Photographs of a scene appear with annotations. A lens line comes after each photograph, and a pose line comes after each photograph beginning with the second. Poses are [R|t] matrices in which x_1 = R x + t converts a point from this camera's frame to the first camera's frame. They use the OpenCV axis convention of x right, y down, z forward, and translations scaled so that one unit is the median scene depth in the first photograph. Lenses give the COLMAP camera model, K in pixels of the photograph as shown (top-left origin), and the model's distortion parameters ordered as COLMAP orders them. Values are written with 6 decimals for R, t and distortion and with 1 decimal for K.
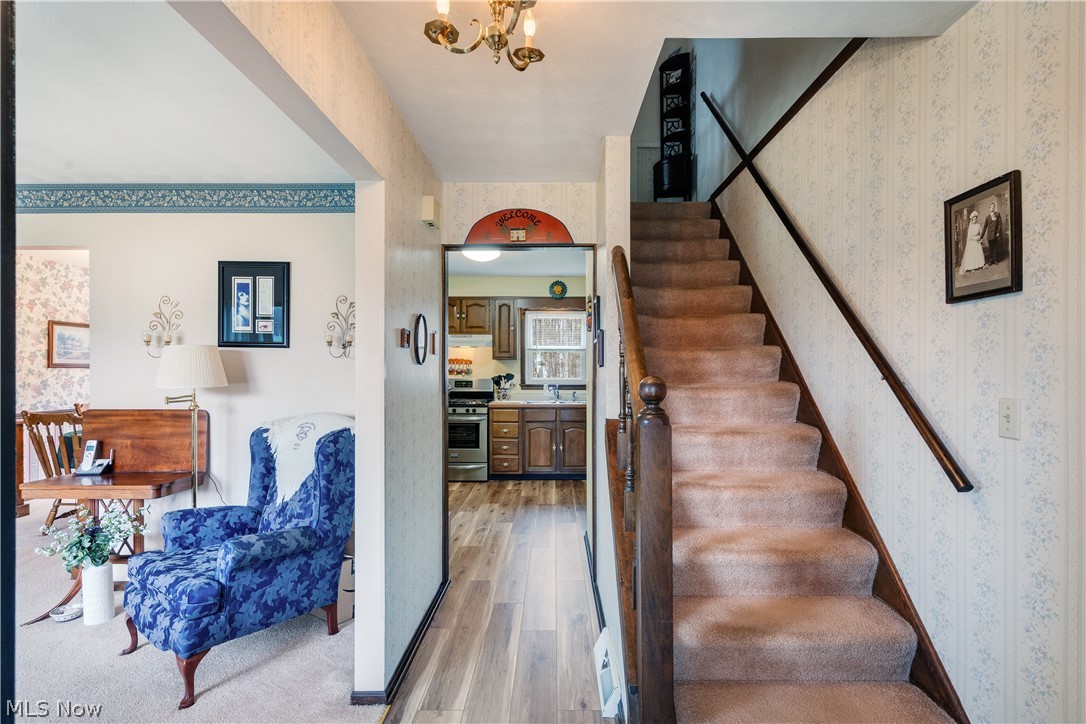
lens RADIAL K [[520.7, 0, 555.8], [0, 520.7, 371.1], [0, 0, 1]] dist [0.000732, 0.000650]
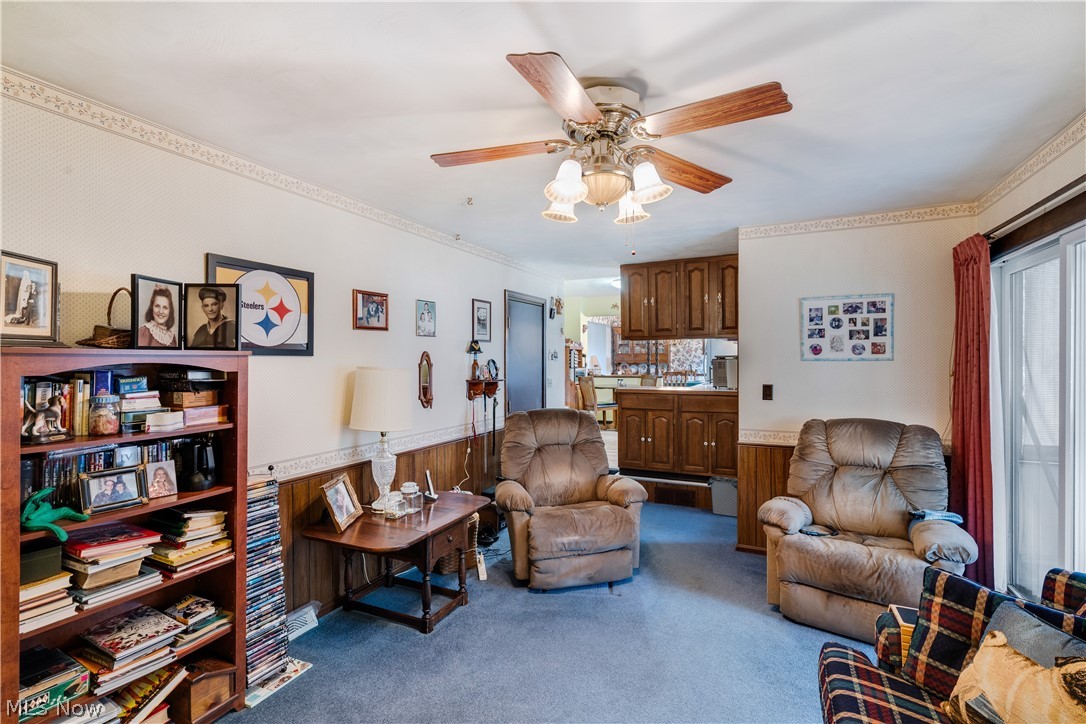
lens RADIAL K [[499.6, 0, 543.0], [0, 499.6, 362.0], [0, 0, 1]] dist [-0.001309, 0.000226]
pose [[-0.431873, 0.004551, -0.901923, 2.193387], [-0.001964, 0.999980, 0.005986, 0.024954], [0.901932, 0.004356, -0.431855, 2.268454]]
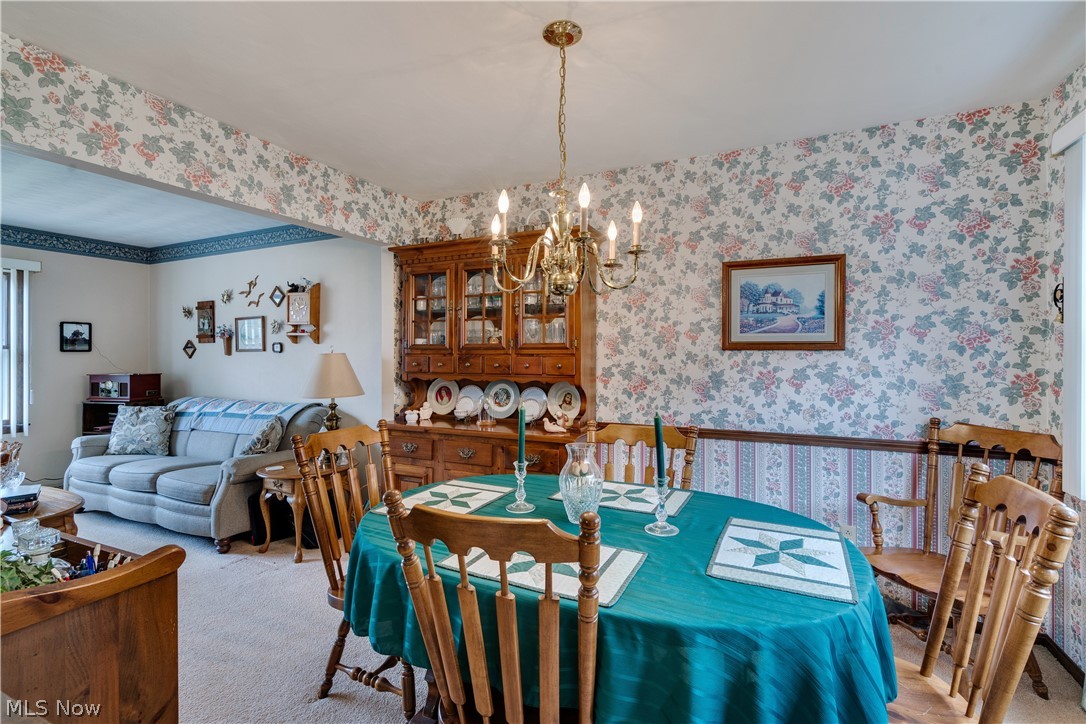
lens RADIAL K [[497.1, 0, 545.9], [0, 497.1, 353.7], [0, 0, 1]] dist [-0.009679, 0.007218]
pose [[-0.429303, -0.001211, -0.903160, -0.741914], [-0.005923, 0.999981, 0.001474, -0.004480], [0.903141, 0.005982, -0.429302, 1.831009]]
